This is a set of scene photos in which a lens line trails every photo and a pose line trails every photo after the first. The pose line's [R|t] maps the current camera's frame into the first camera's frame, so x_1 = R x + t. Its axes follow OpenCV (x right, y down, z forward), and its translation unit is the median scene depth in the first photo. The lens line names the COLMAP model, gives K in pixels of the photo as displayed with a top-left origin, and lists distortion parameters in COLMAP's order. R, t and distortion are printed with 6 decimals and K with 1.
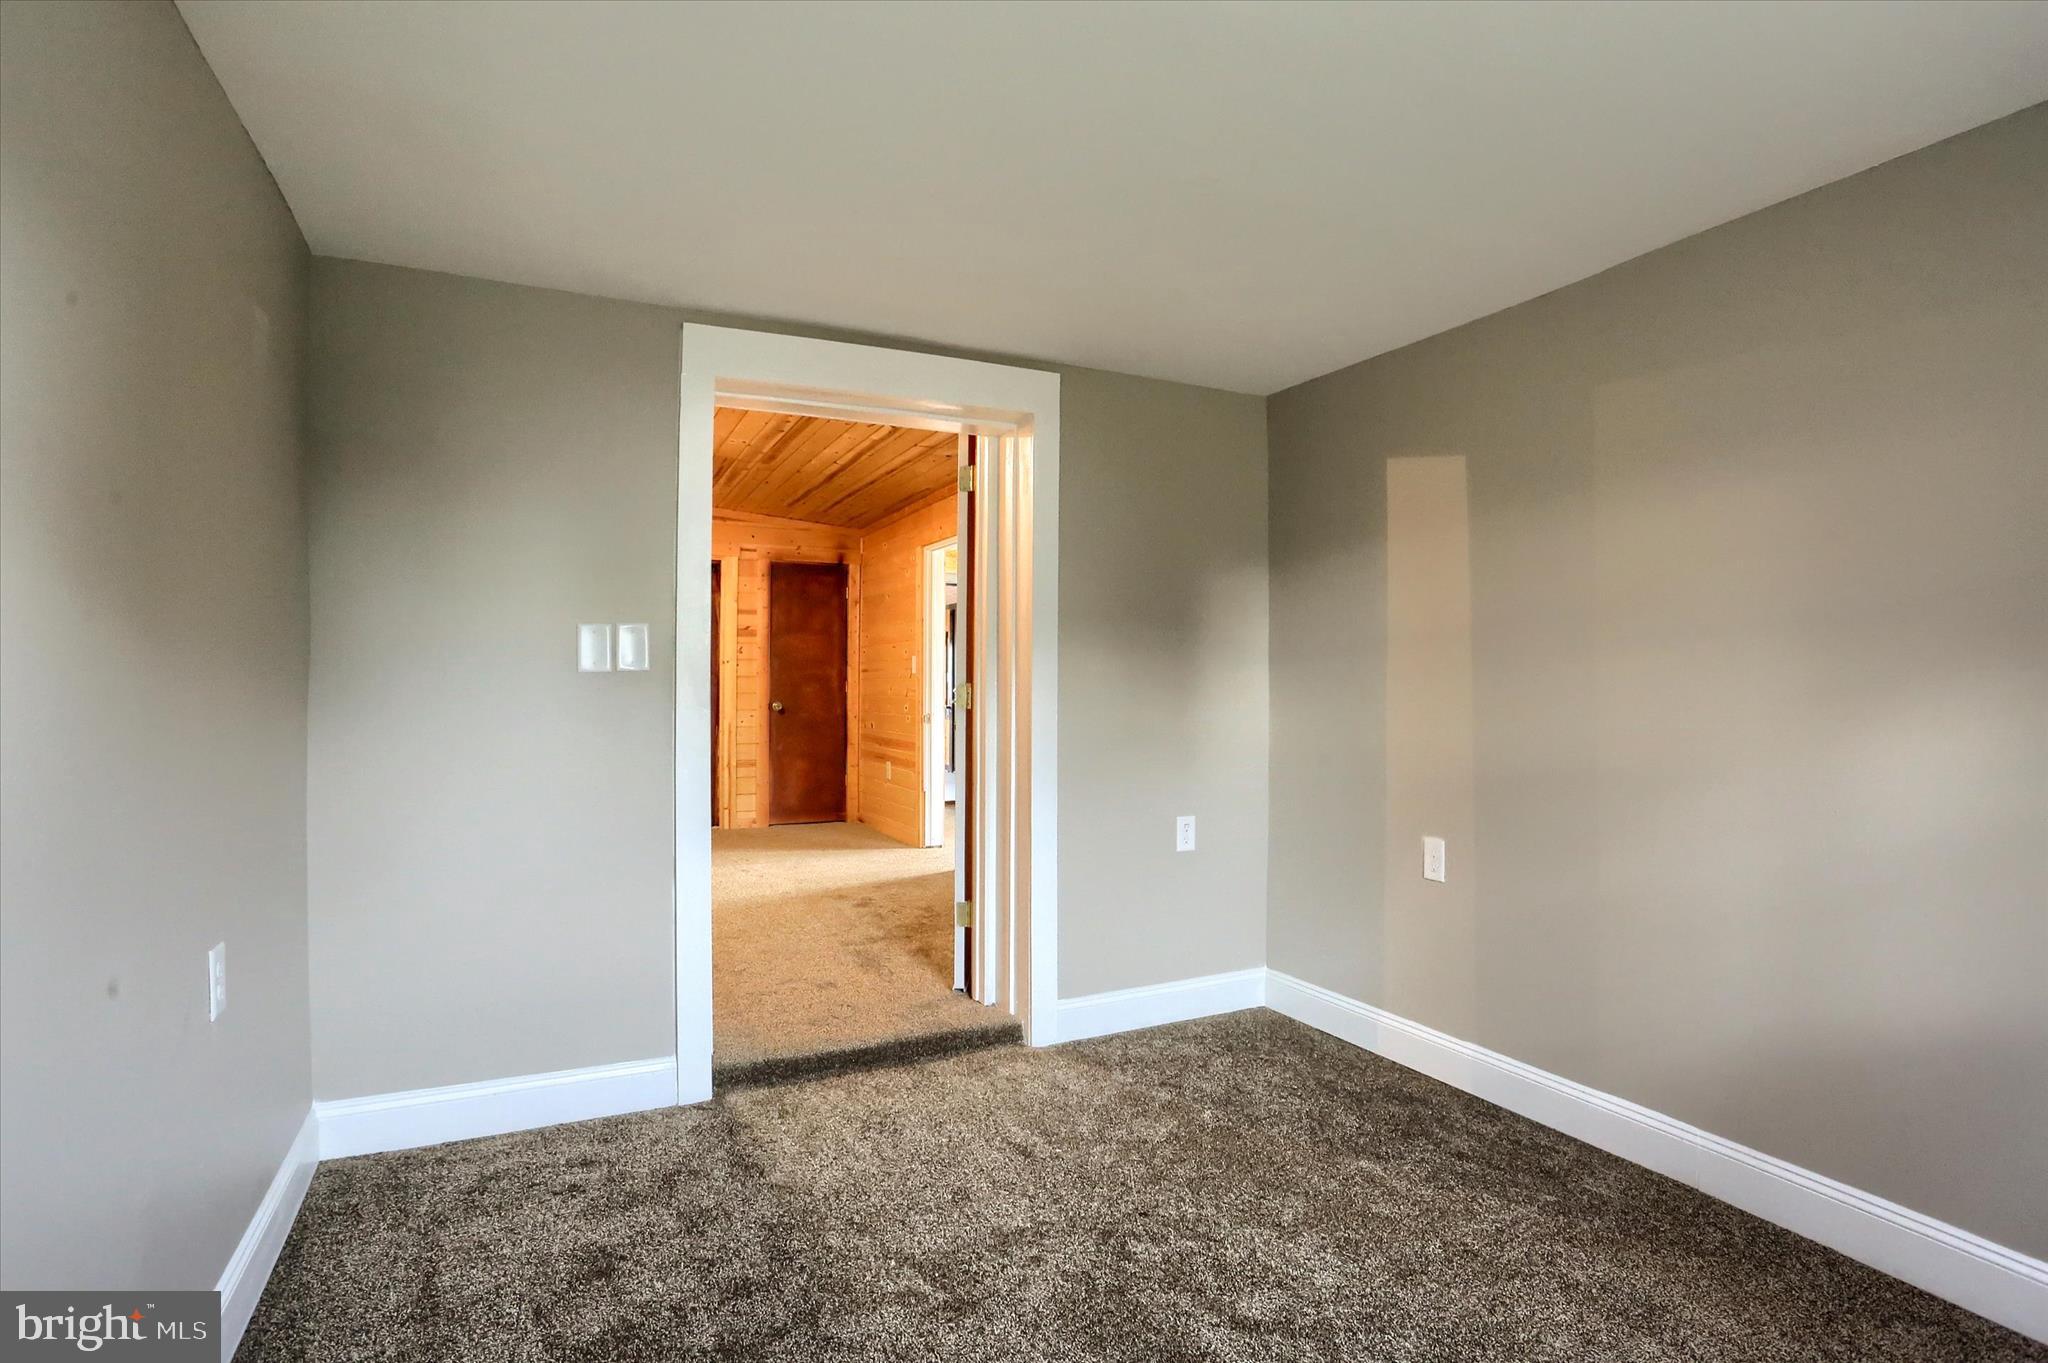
lens RADIAL K [[1065.4, 0, 1032.0], [0, 1065.4, 676.7], [0, 0, 1]] dist [-0.067353, 0.000343]
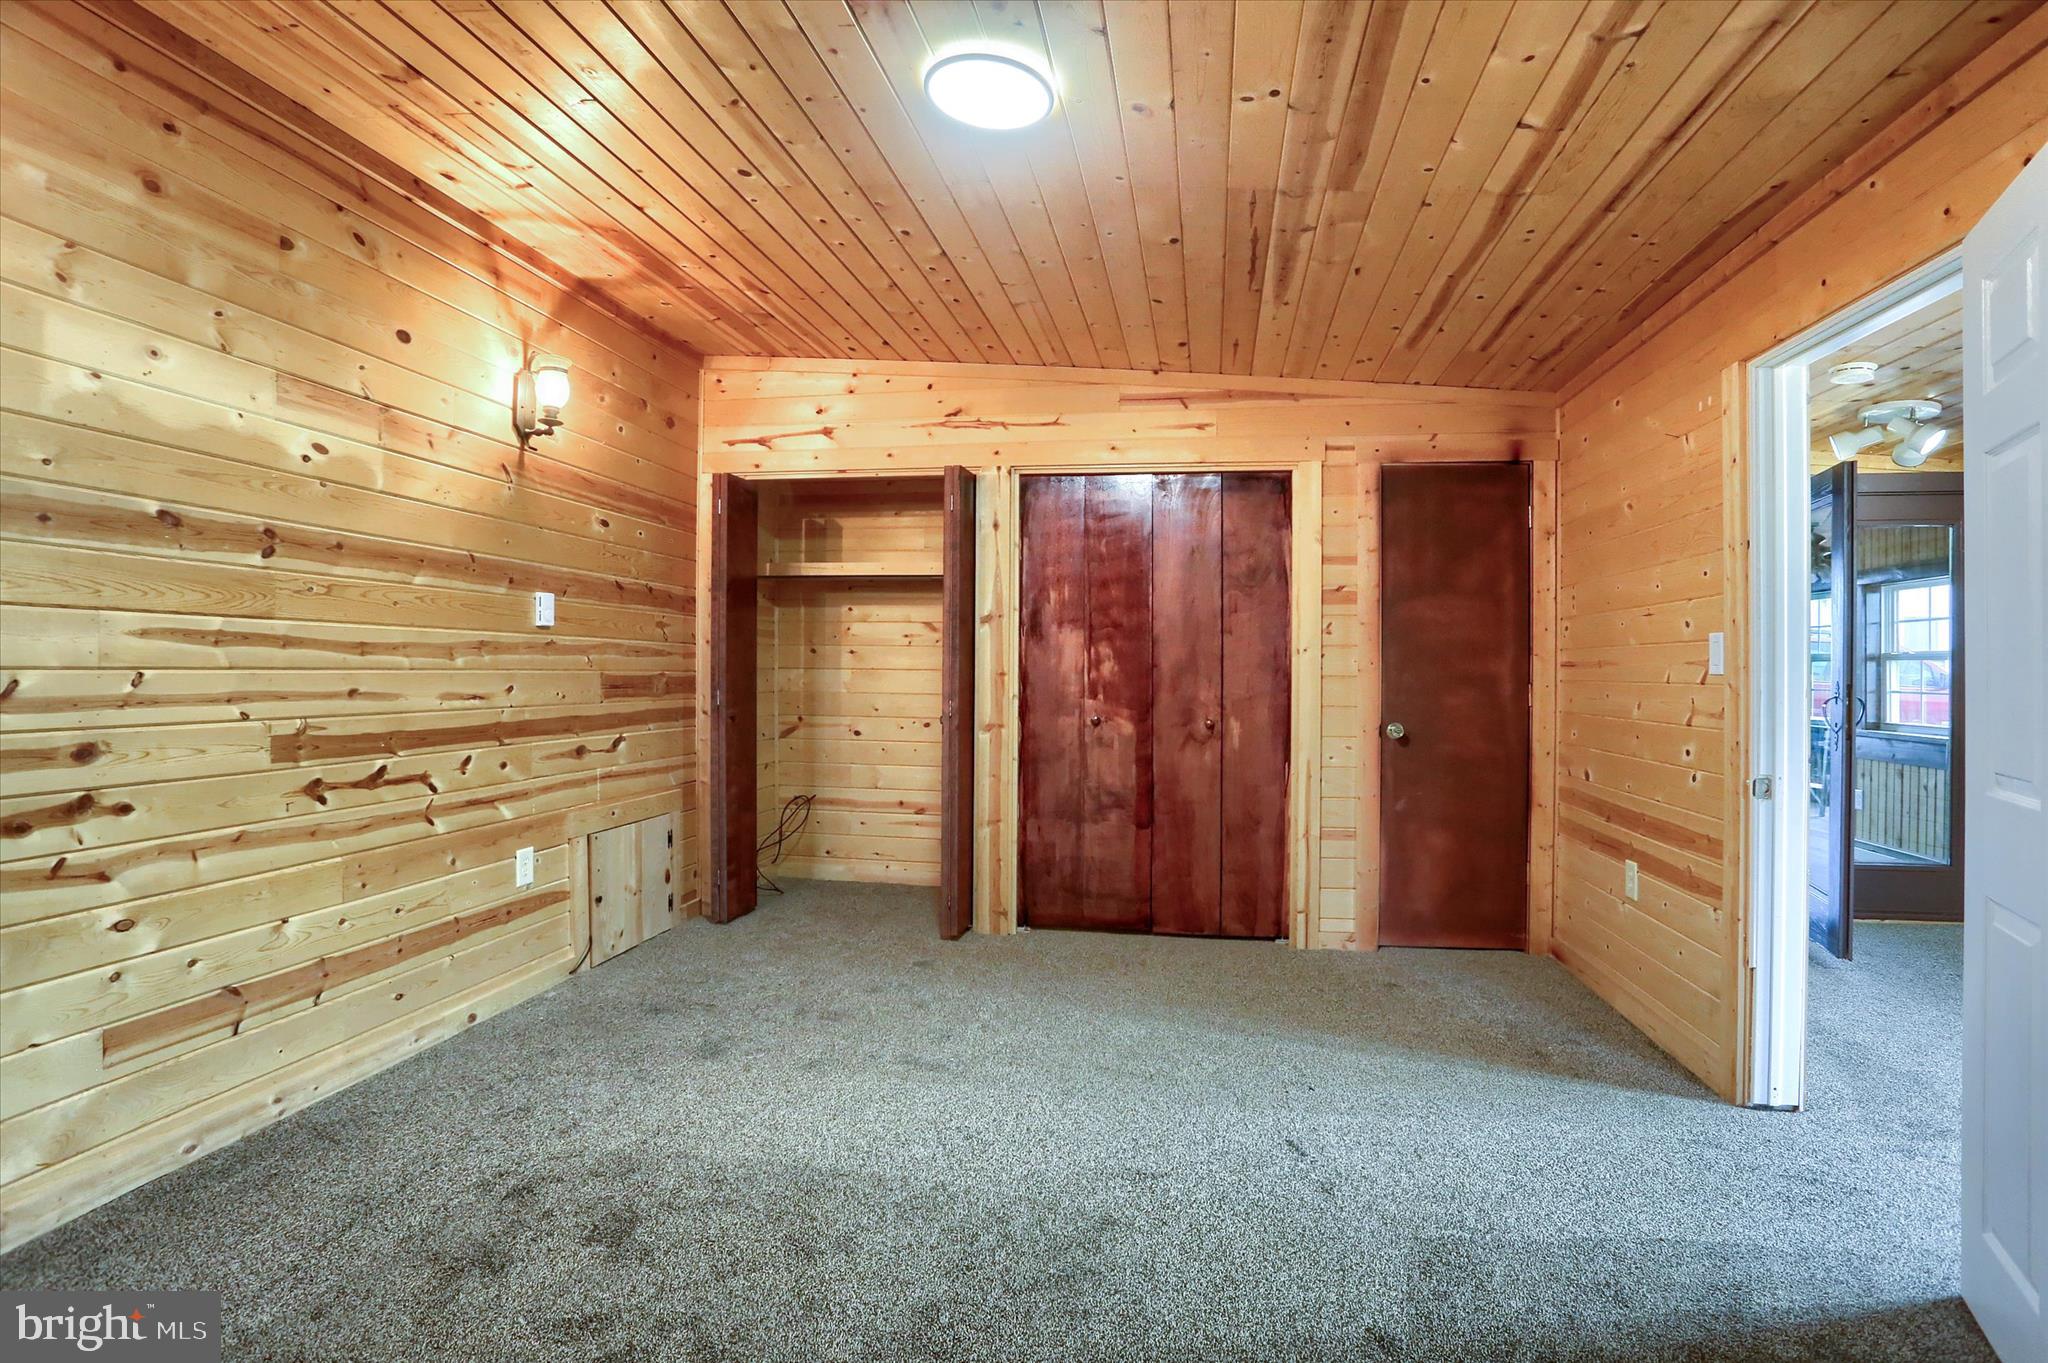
lens RADIAL K [[1065.4, 0, 1027.3], [0, 1065.4, 672.3], [0, 0, 1]] dist [-0.067353, 0.000343]
pose [[0.830909, -0.001180, -0.556408, -0.095686], [0.004955, 0.999974, 0.005279, -0.005947], [0.556387, -0.007144, 0.830893, 0.445972]]
